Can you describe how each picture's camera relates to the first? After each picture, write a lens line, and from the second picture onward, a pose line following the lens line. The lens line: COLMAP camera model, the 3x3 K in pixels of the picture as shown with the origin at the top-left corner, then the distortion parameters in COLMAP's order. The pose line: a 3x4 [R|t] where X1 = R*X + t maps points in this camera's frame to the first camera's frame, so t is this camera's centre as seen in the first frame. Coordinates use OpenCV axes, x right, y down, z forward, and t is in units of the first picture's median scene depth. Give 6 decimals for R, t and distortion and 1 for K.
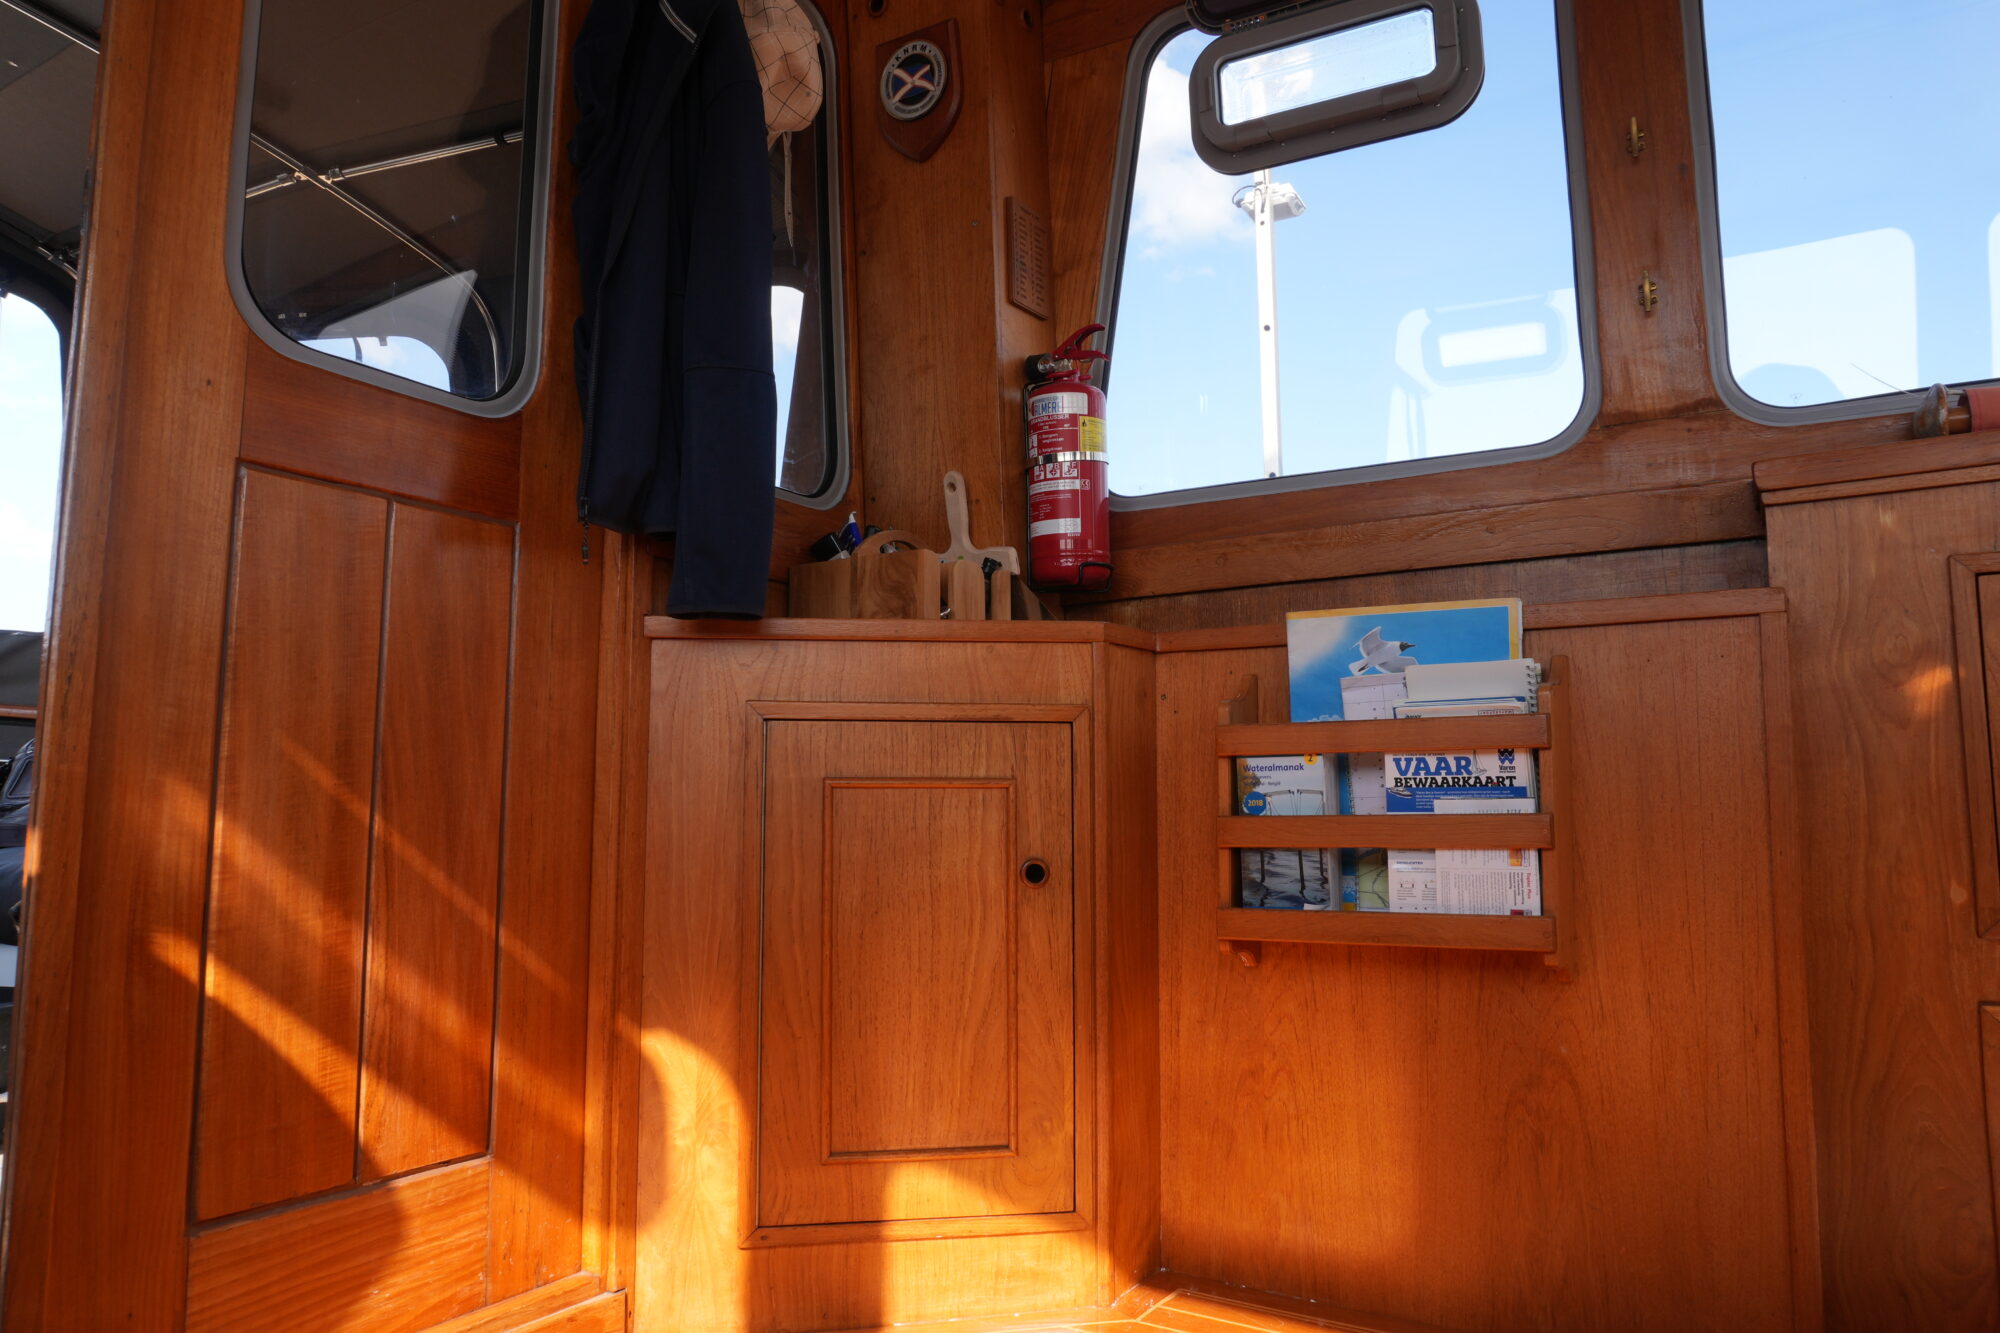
lens RADIAL K [[1384.3, 0, 978.1], [0, 1384.3, 665.5], [0, 0, 1]] dist [-0.037502, 0.029981]
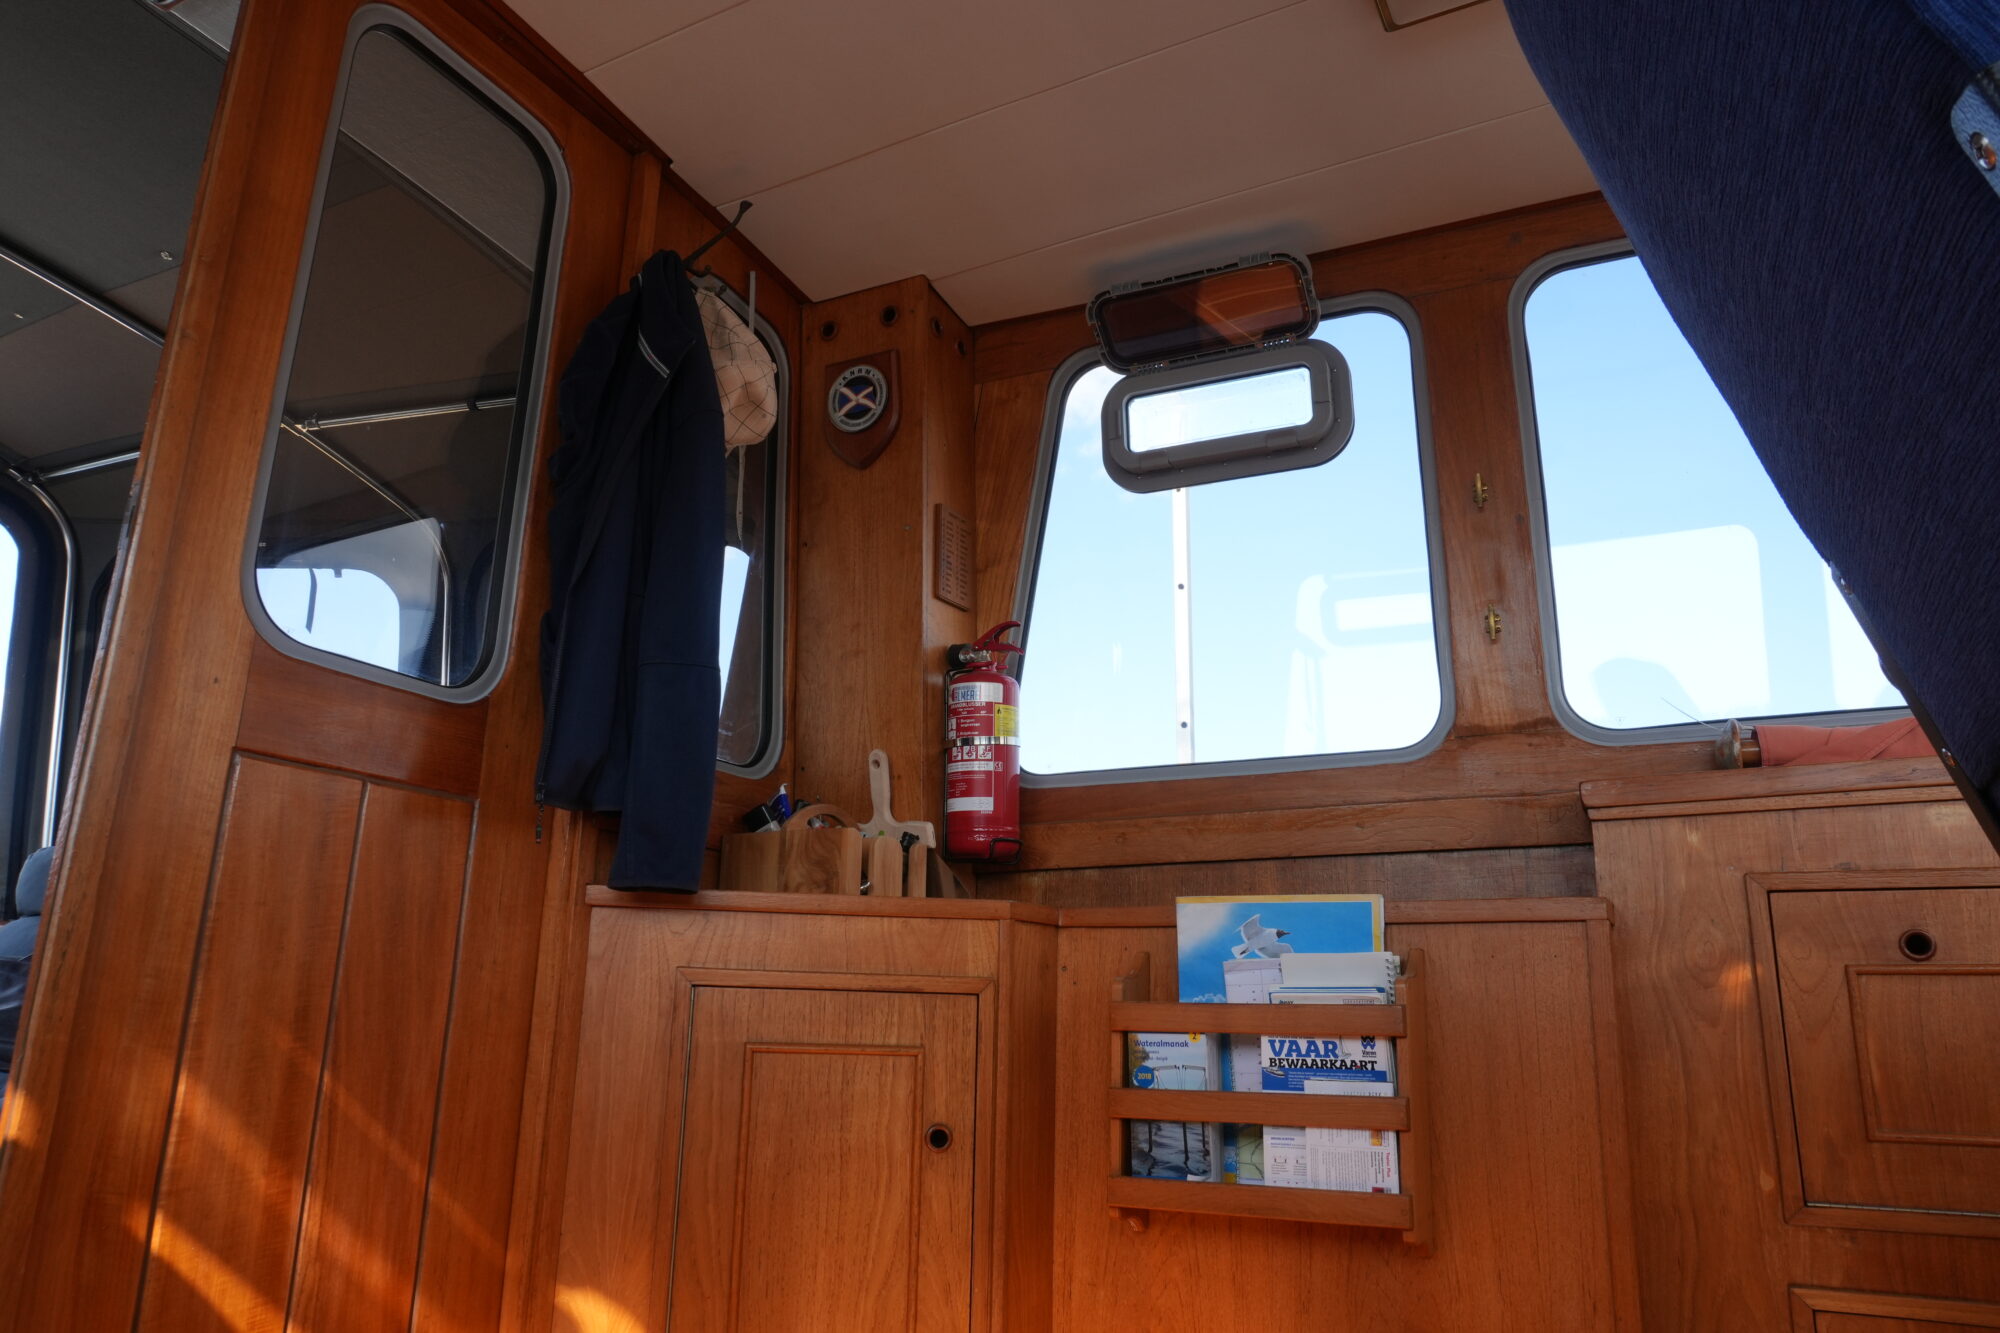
lens RADIAL K [[1384.3, 0, 978.1], [0, 1384.3, 665.5], [0, 0, 1]] dist [-0.037502, 0.029981]
pose [[0.997751, 0.040359, 0.053524, -0.000543], [-0.031949, 0.988232, -0.149590, -0.053686], [-0.058932, 0.147544, 0.987298, -0.109992]]
